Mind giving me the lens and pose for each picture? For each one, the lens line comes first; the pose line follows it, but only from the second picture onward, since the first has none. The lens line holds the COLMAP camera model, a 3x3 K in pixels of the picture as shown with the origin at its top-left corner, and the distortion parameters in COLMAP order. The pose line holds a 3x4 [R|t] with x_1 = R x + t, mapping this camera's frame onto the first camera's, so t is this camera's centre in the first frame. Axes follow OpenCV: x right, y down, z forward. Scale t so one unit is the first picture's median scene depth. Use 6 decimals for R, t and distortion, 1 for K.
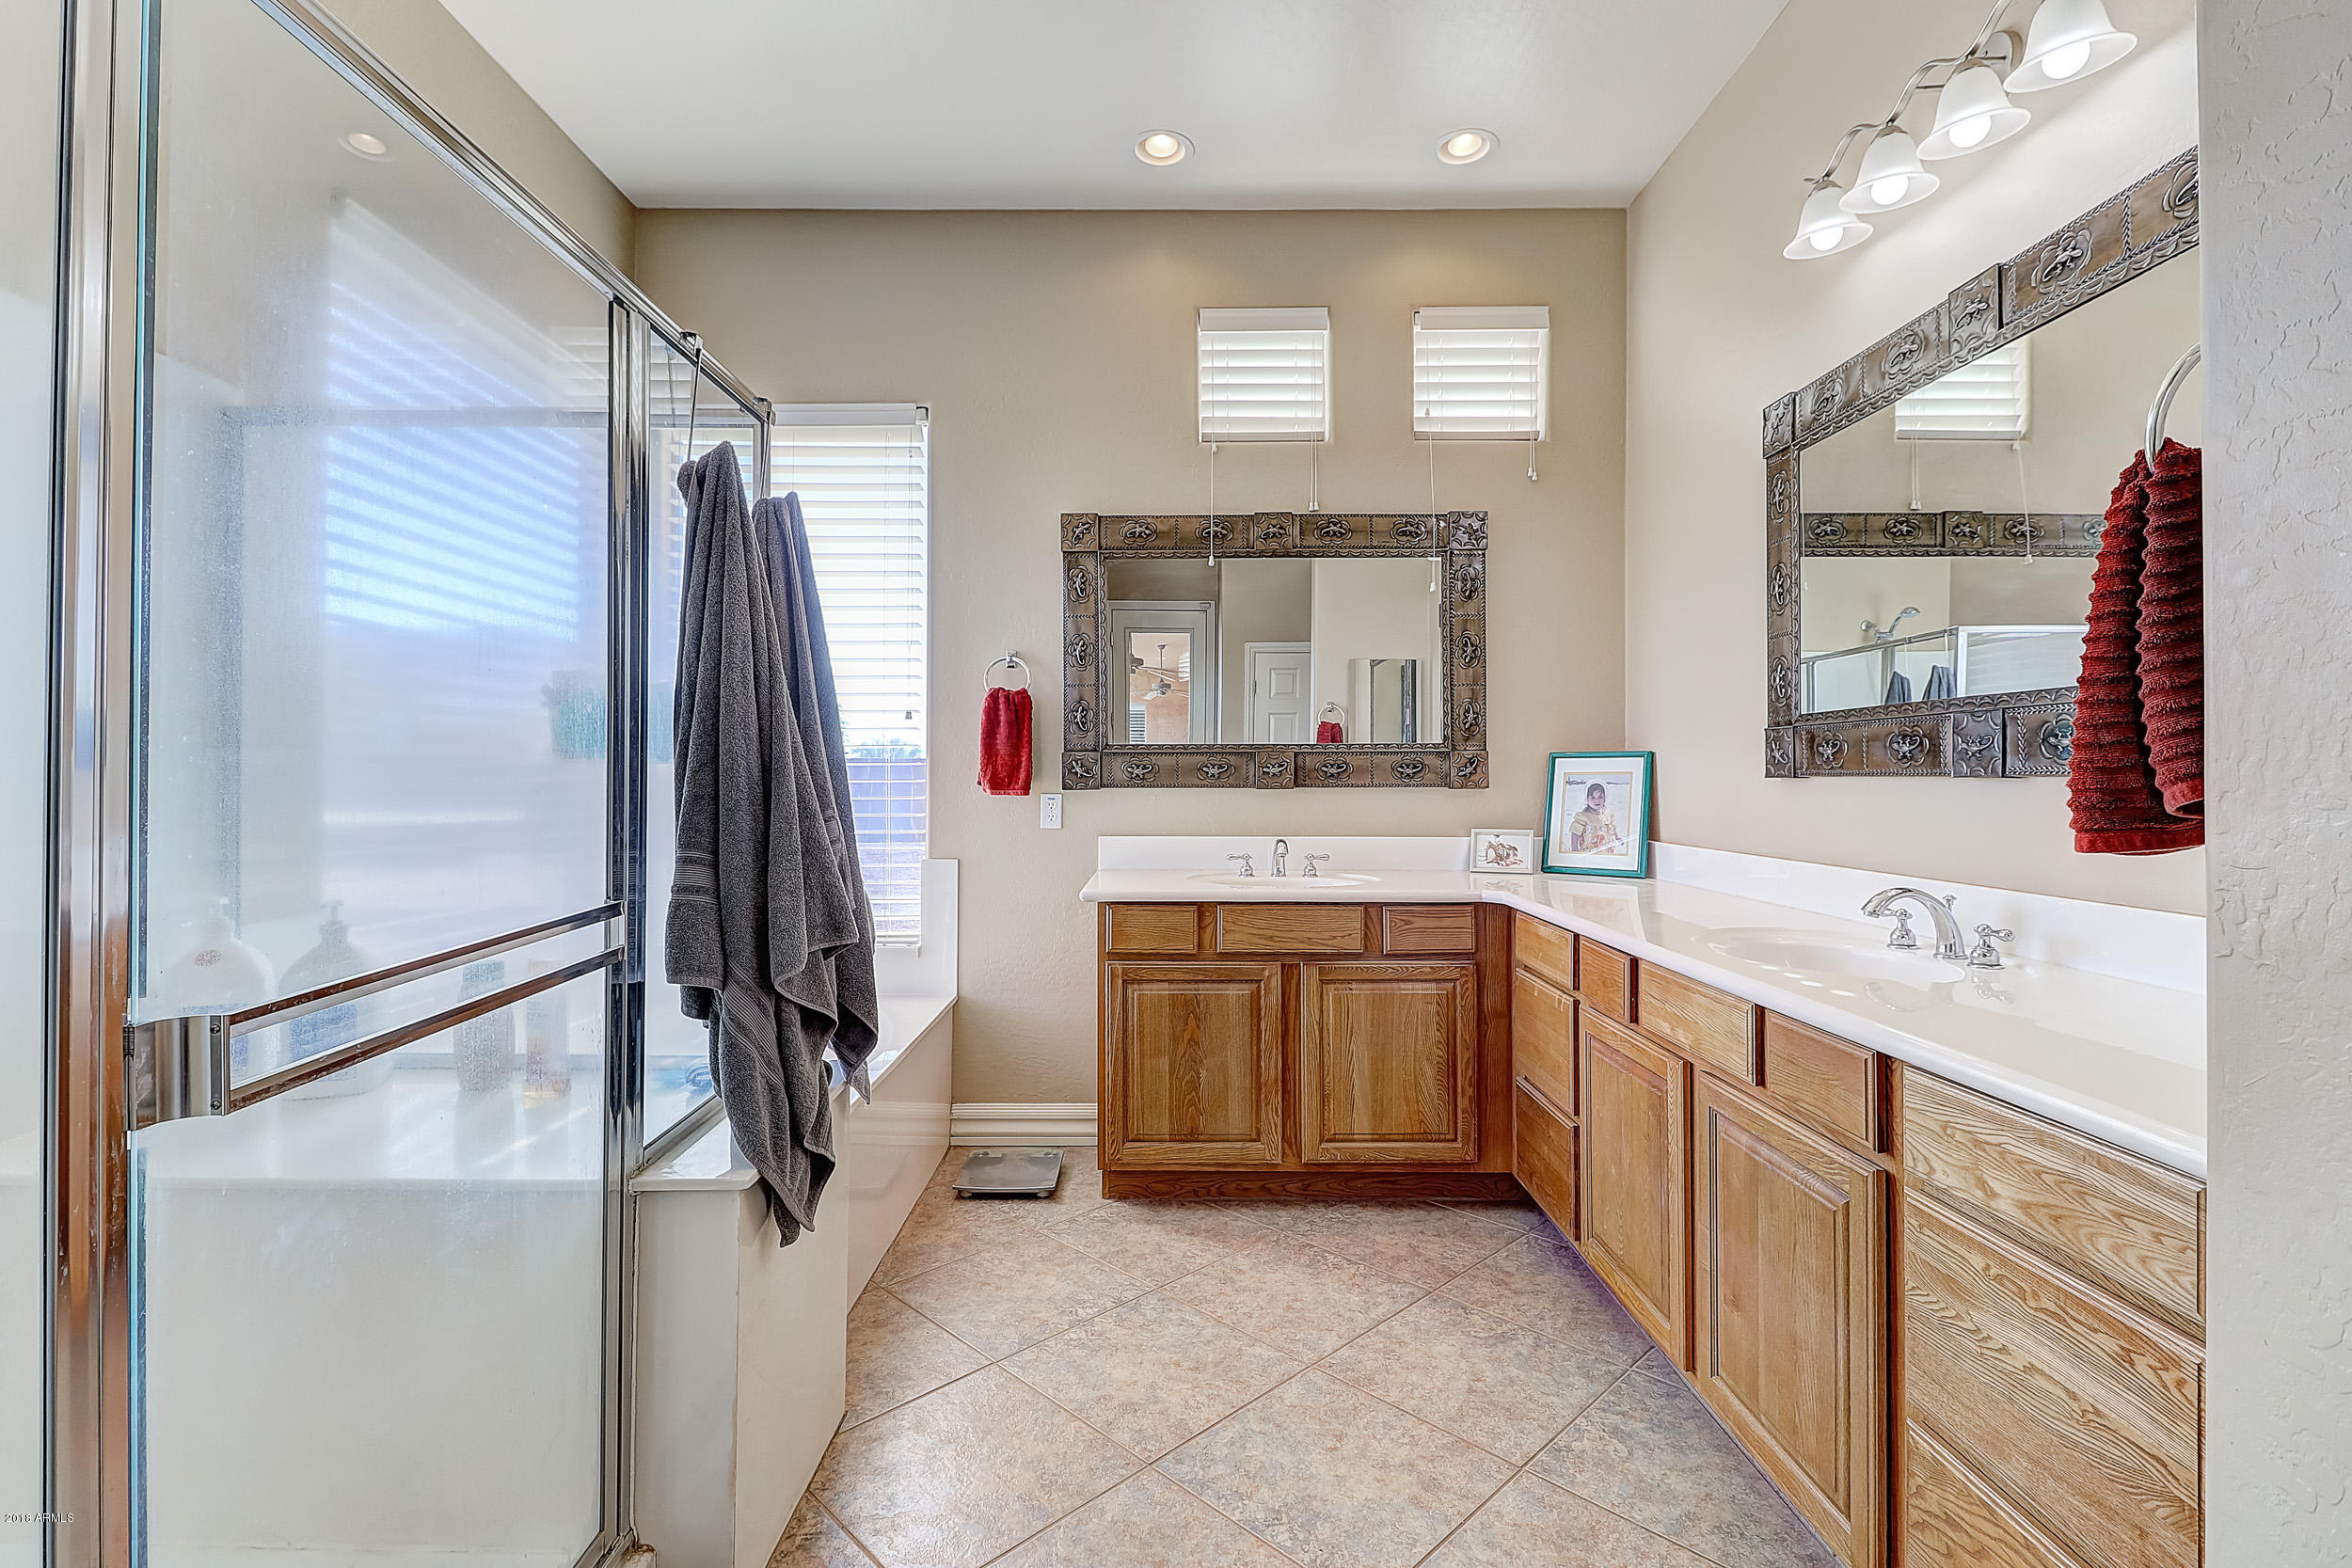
lens RADIAL K [[1084.0, 0, 1172.8], [0, 1084.0, 774.6], [0, 0, 1]] dist [0.005363, -0.004844]
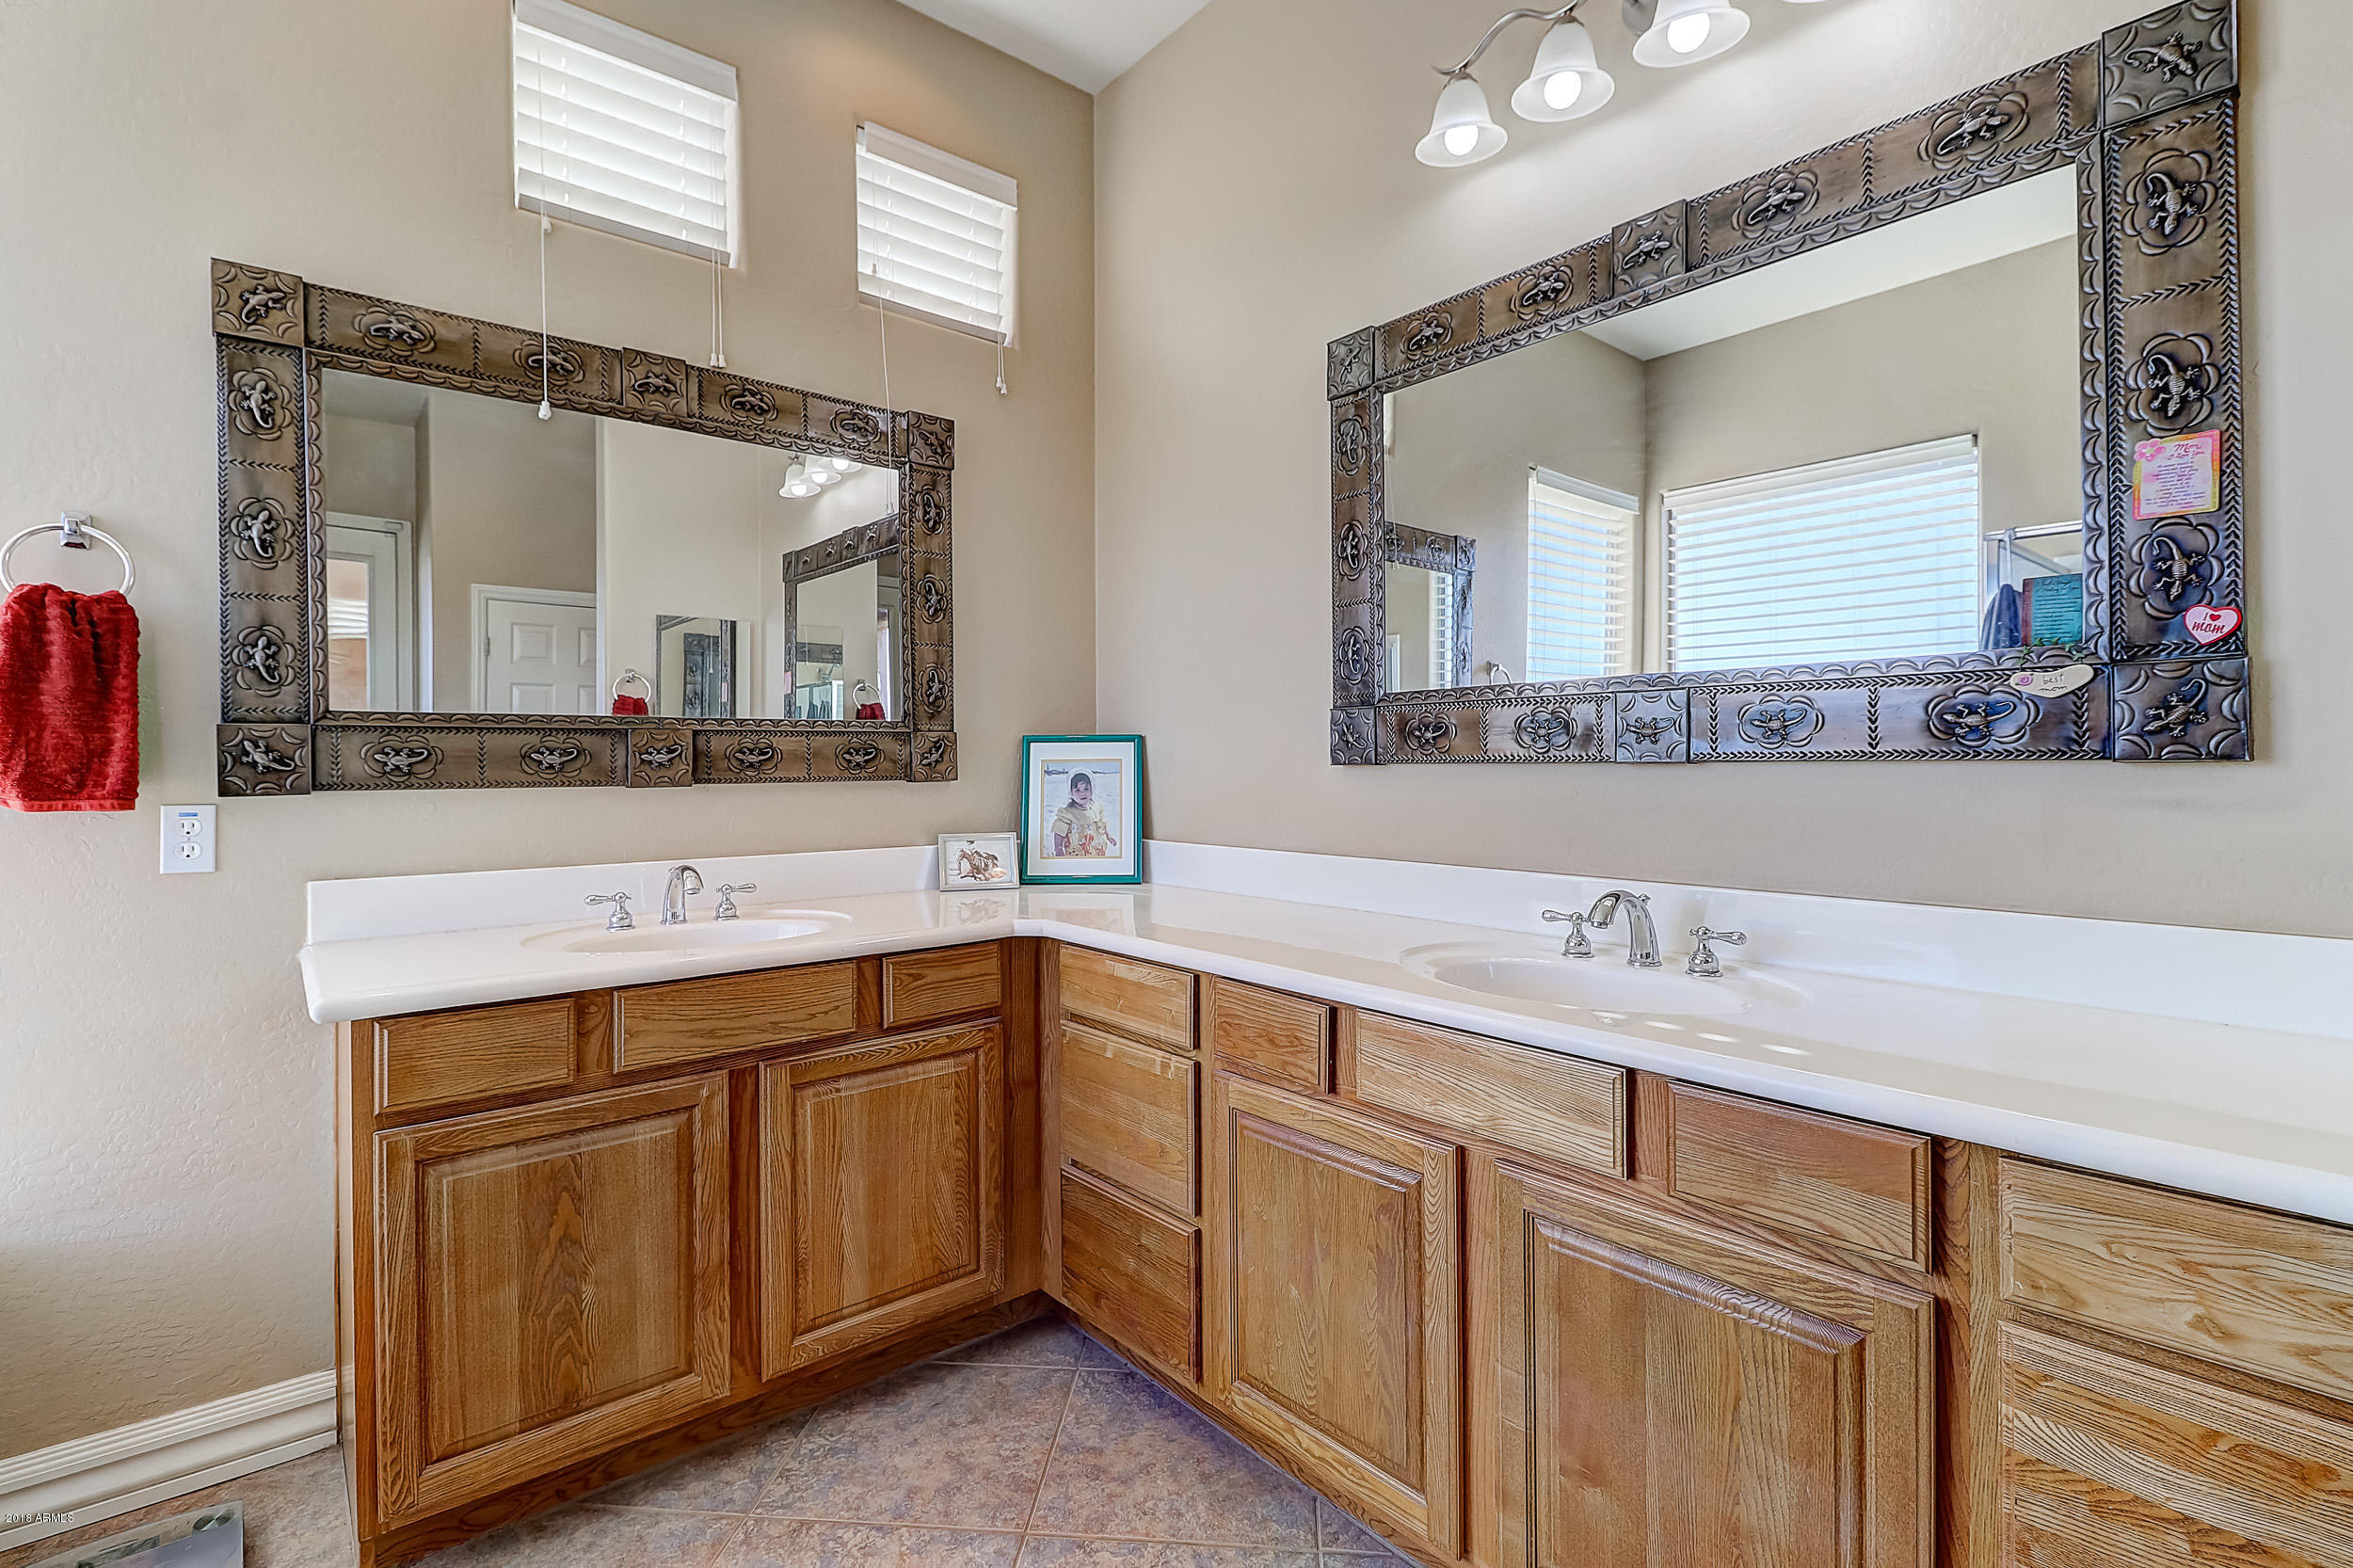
lens RADIAL K [[1084.5, 0, 1183.1], [0, 1084.5, 769.8], [0, 0, 1]] dist [0.005363, -0.004844]
pose [[0.764552, -0.008953, 0.644500, -0.097857], [0.004986, 0.999956, 0.007975, -0.000652], [-0.644543, -0.002884, 0.764563, 0.362438]]
